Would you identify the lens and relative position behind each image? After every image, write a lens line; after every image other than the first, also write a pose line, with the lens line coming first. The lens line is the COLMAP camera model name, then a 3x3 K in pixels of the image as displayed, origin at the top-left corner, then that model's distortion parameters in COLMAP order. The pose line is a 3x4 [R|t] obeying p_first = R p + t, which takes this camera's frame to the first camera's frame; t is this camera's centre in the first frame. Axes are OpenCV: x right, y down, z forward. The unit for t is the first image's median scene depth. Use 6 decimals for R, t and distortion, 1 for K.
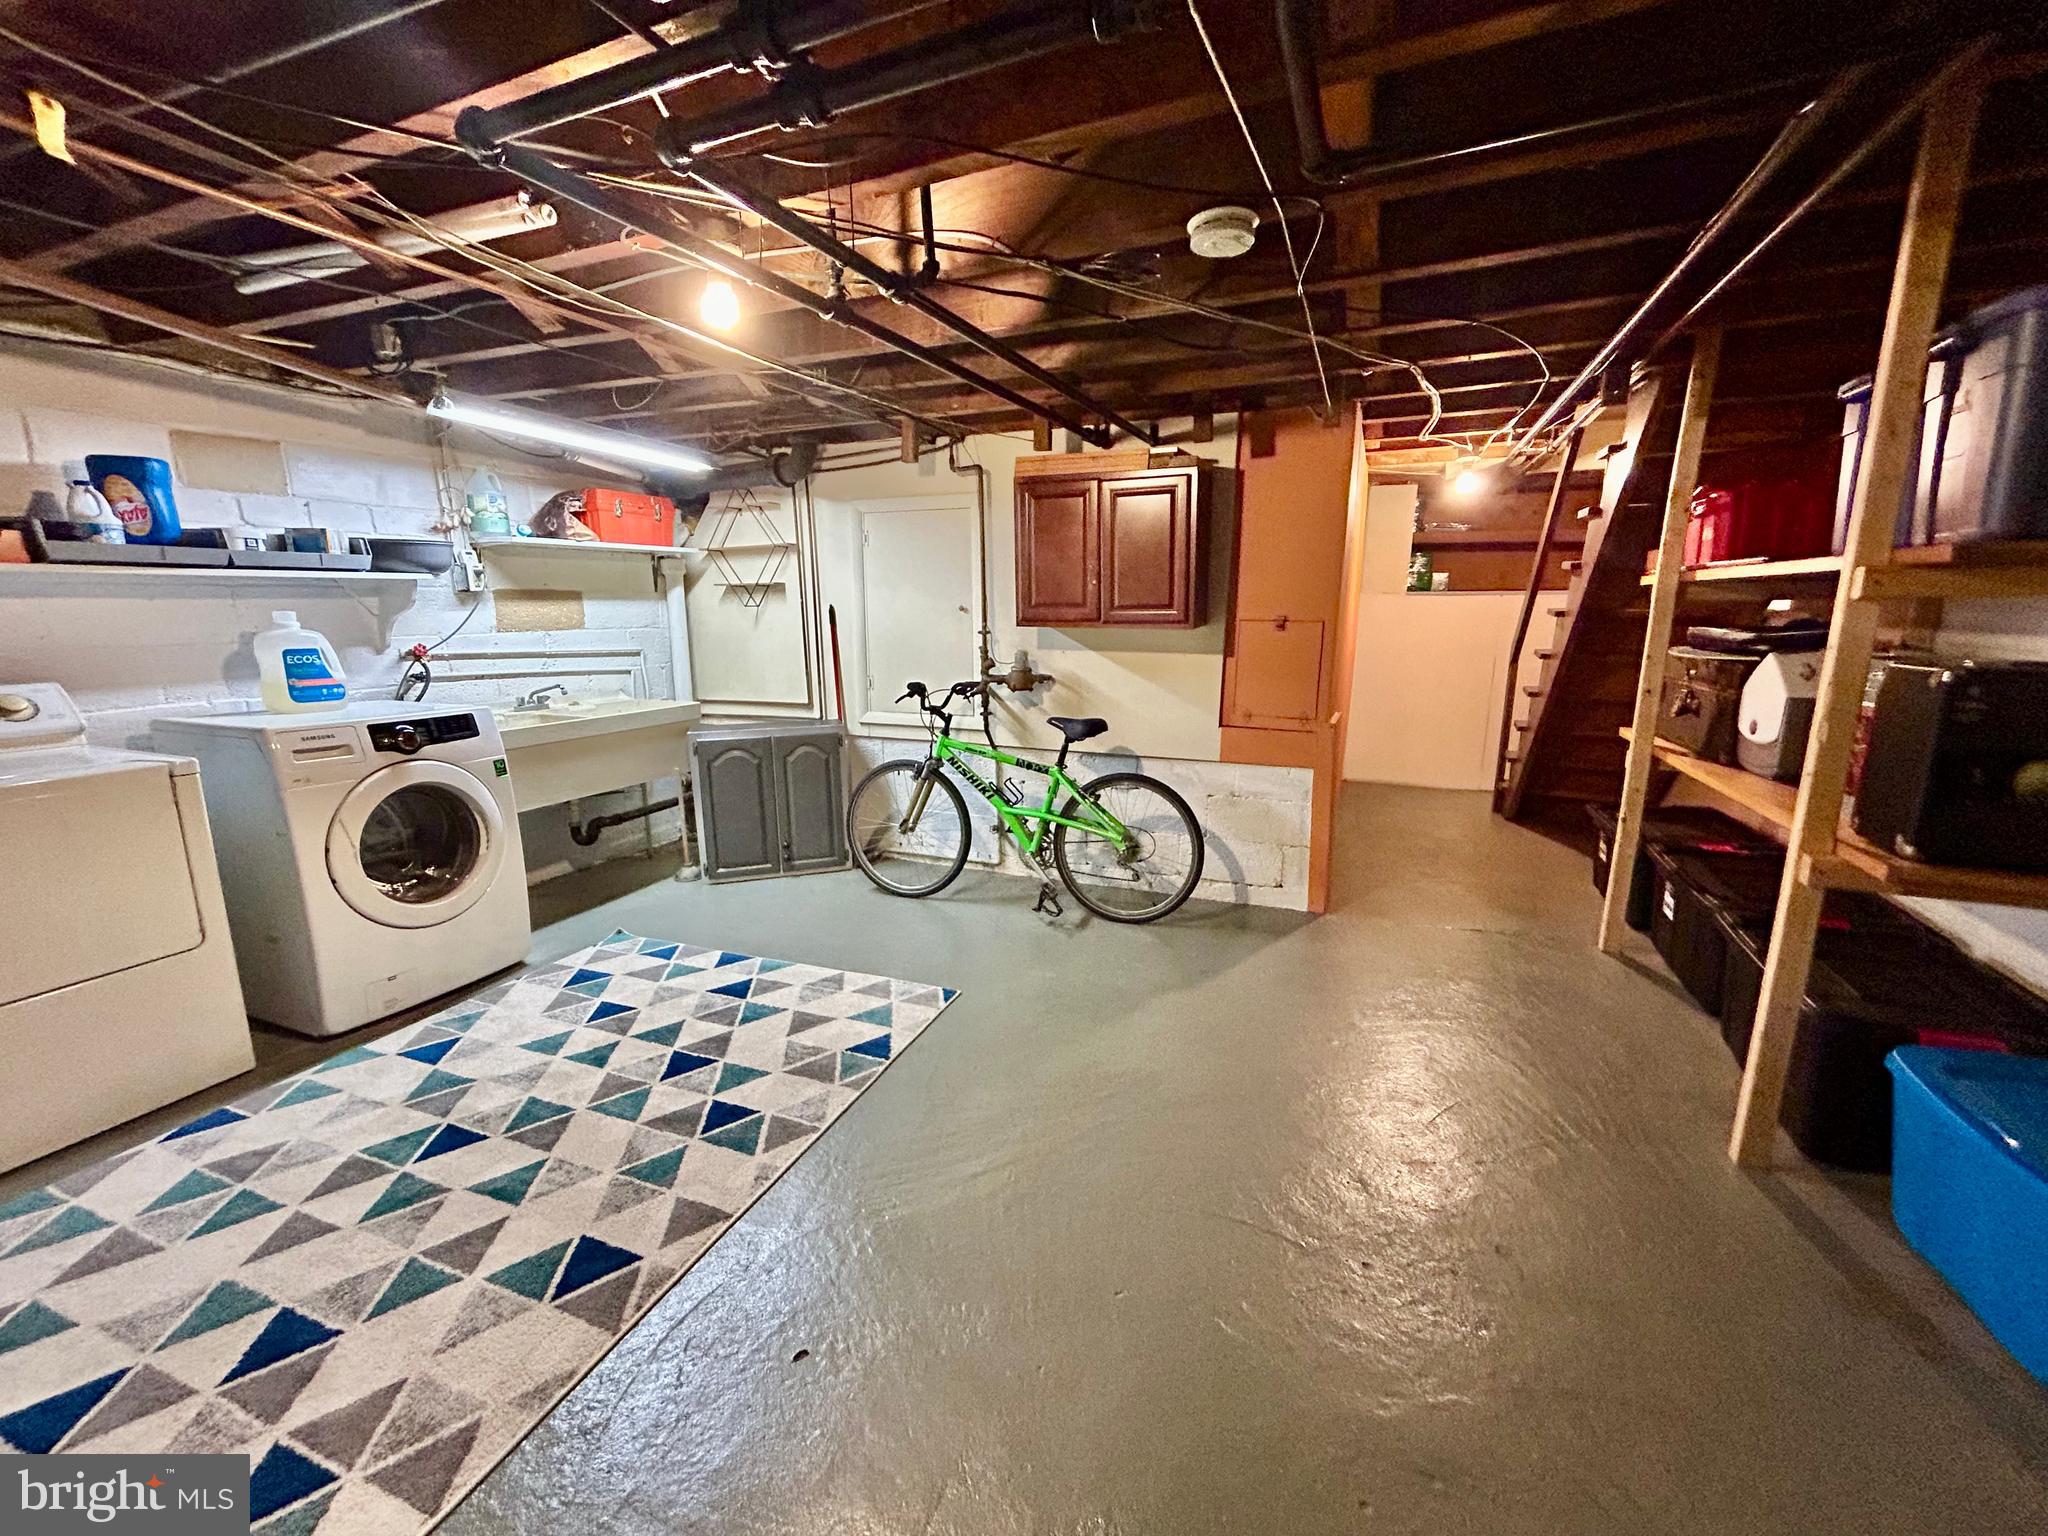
lens RADIAL K [[826.3, 0, 1022.3], [0, 826.3, 780.8], [0, 0, 1]] dist [0.000813, -0.000745]
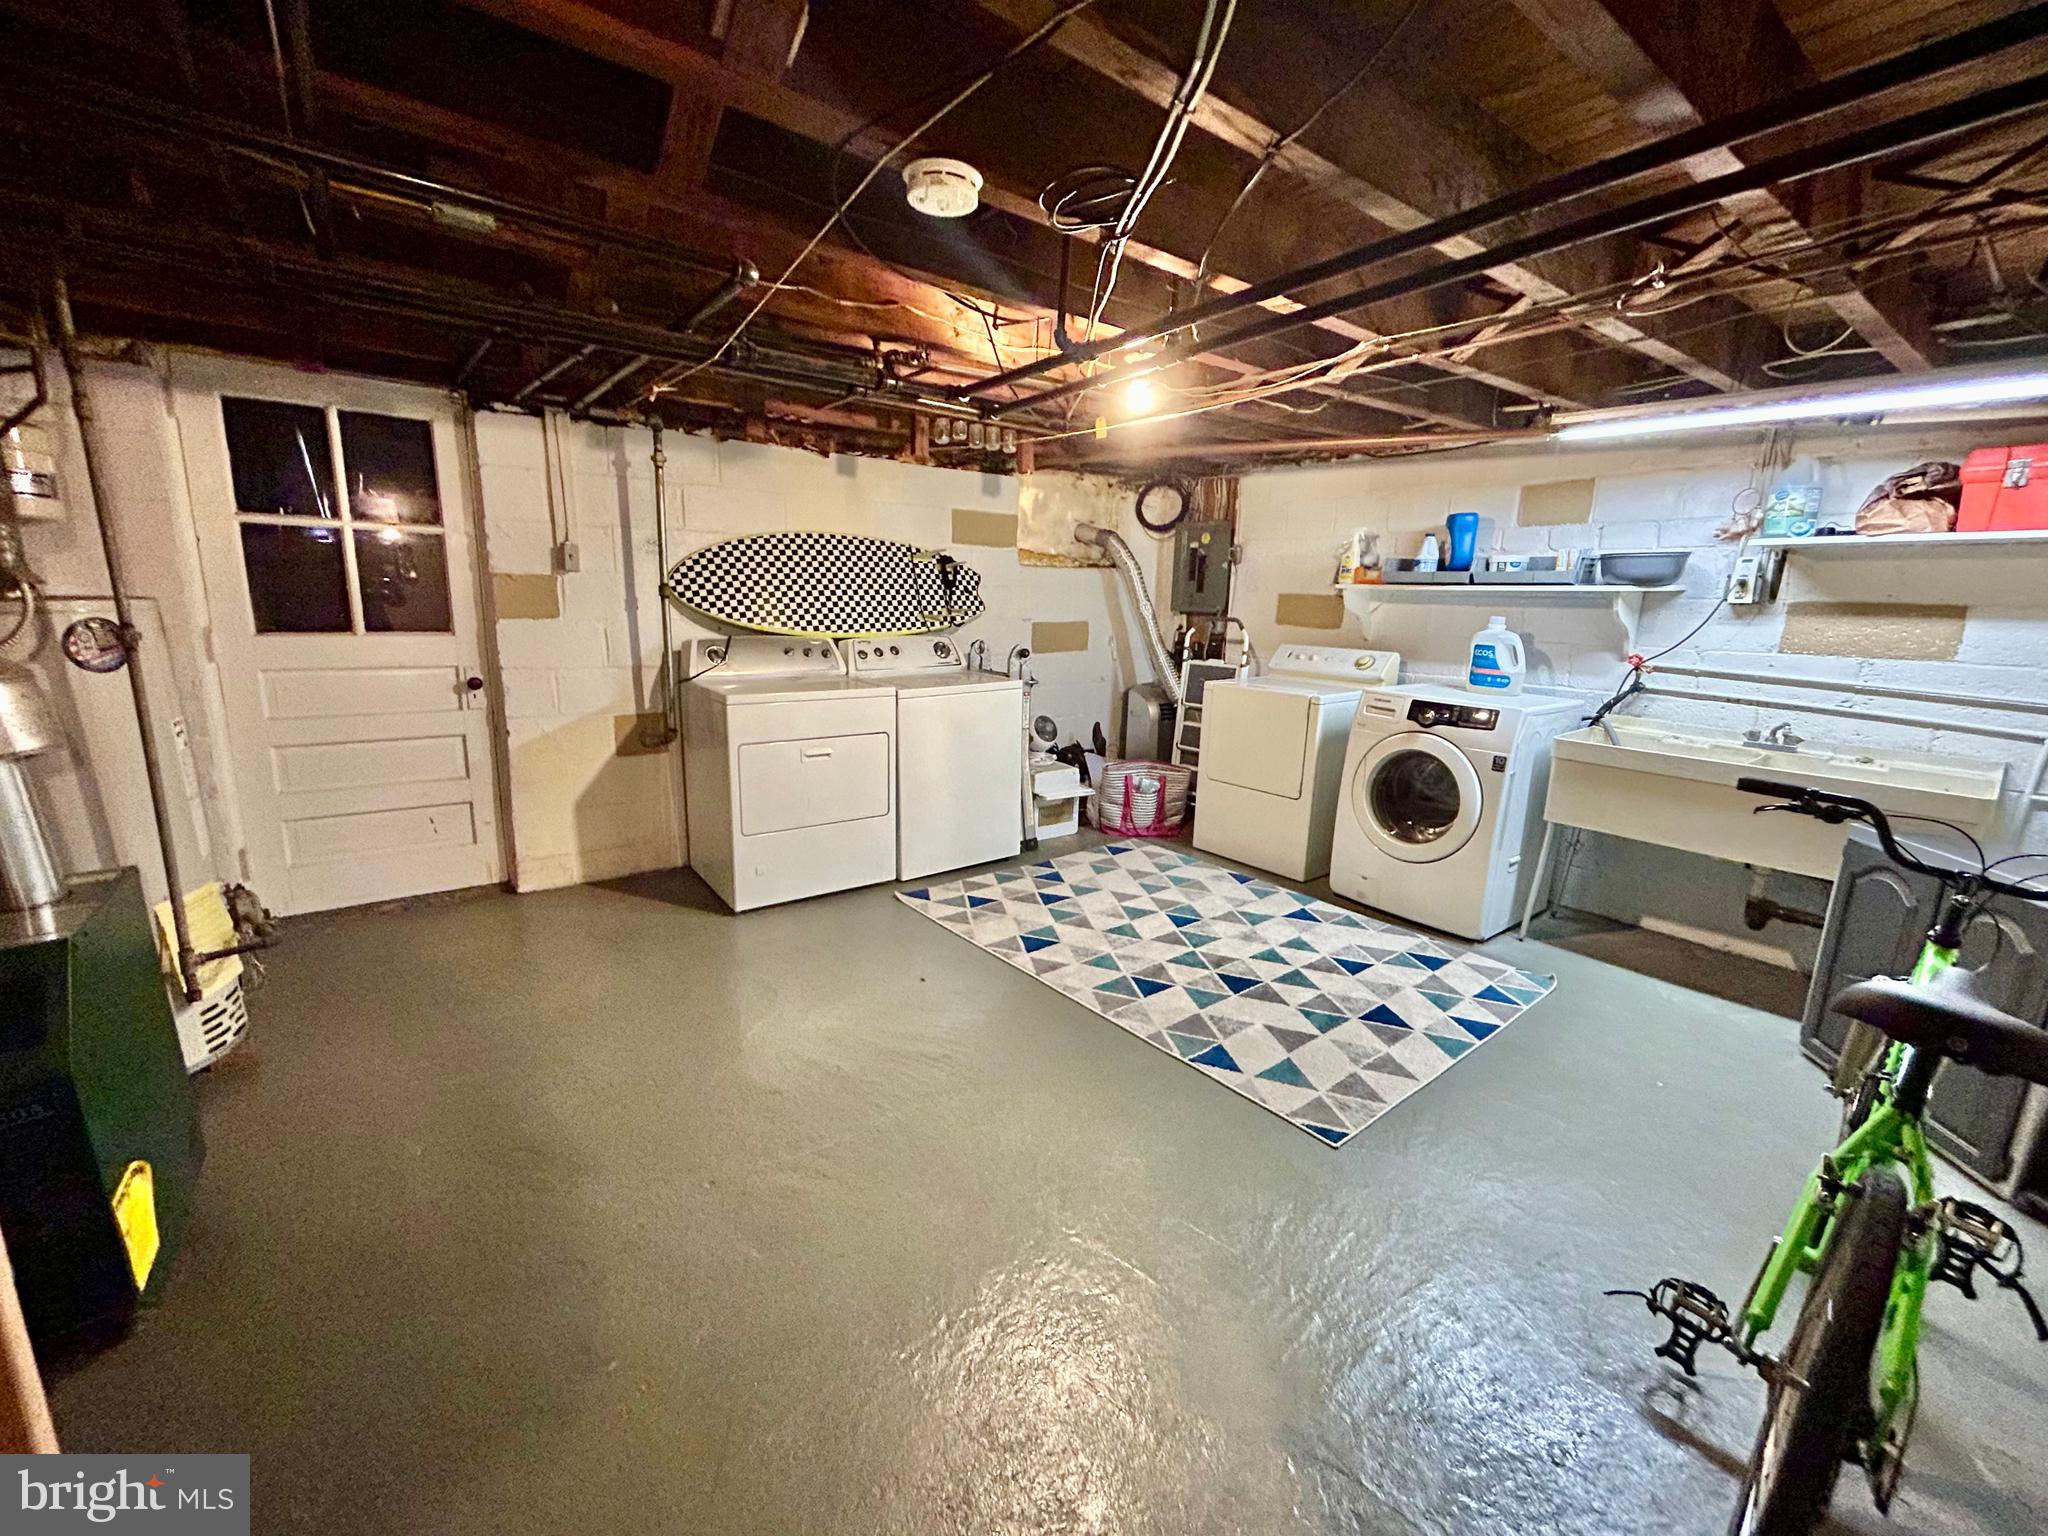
lens RADIAL K [[826.3, 0, 1016.7], [0, 826.3, 778.6], [0, 0, 1]] dist [0.000813, -0.000745]
pose [[-0.496602, 0.181880, -0.848709, 0.657949], [-0.204127, 0.925902, 0.317863, -0.231639], [0.843634, 0.331095, -0.422678, 1.012054]]
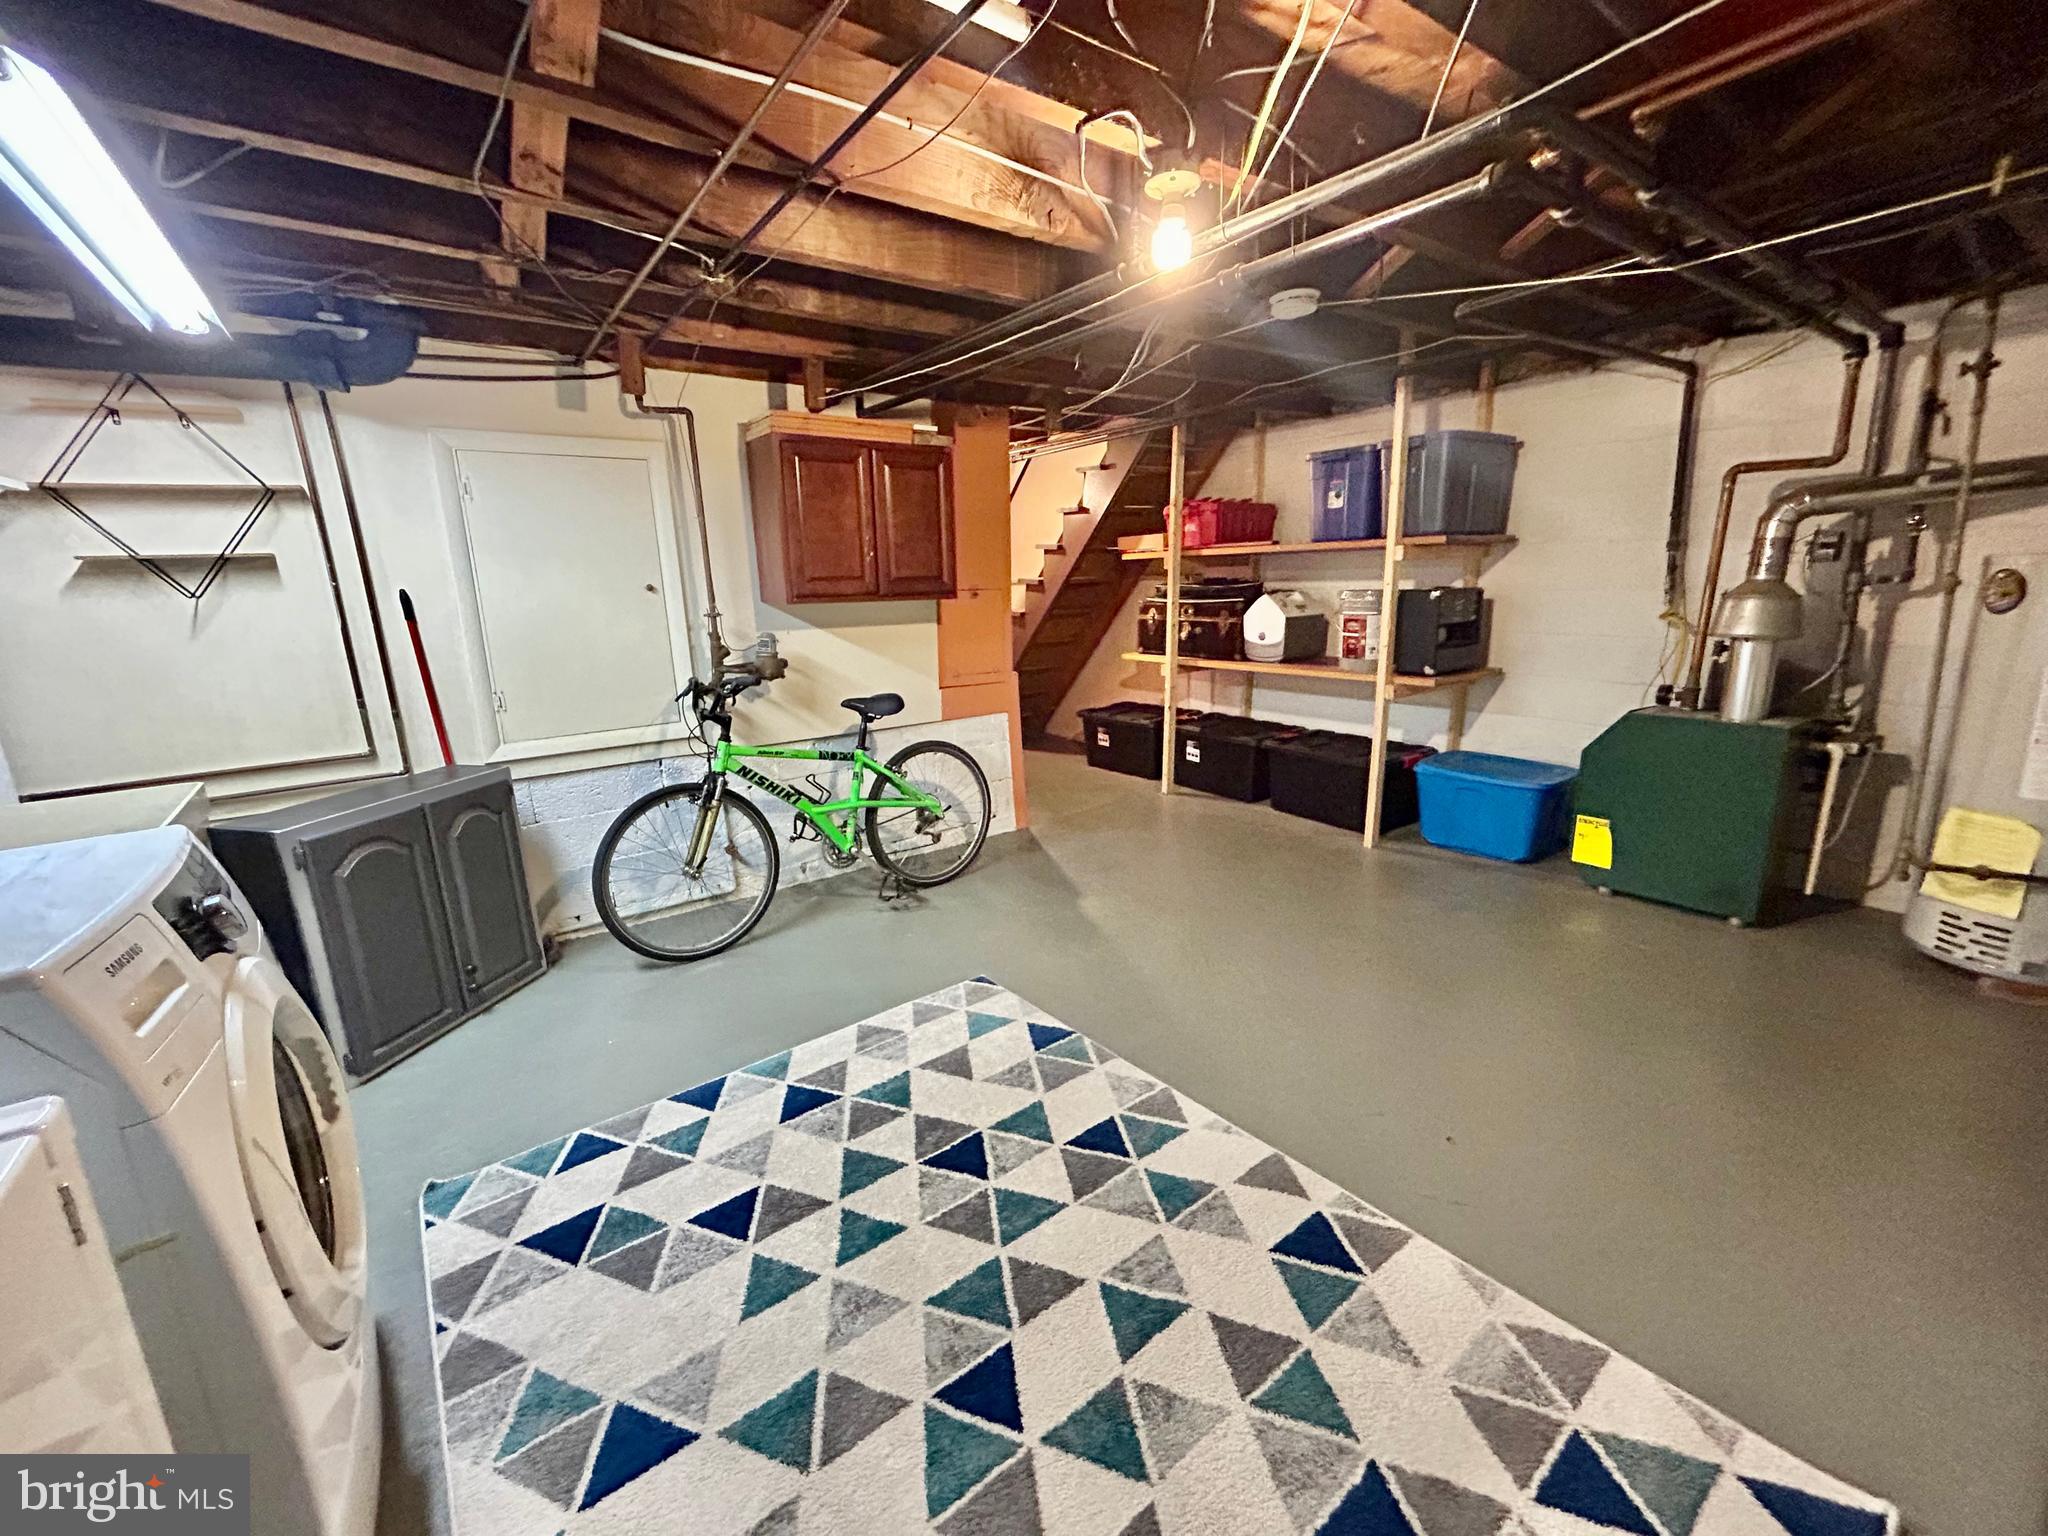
lens RADIAL K [[826.3, 0, 1025.3], [0, 826.3, 776.9], [0, 0, 1]] dist [0.000813, -0.000745]
pose [[0.512520, -0.214246, 0.831518, -0.846598], [0.206032, 0.970767, 0.123133, -0.083815], [-0.833591, 0.108211, 0.541679, 0.430006]]
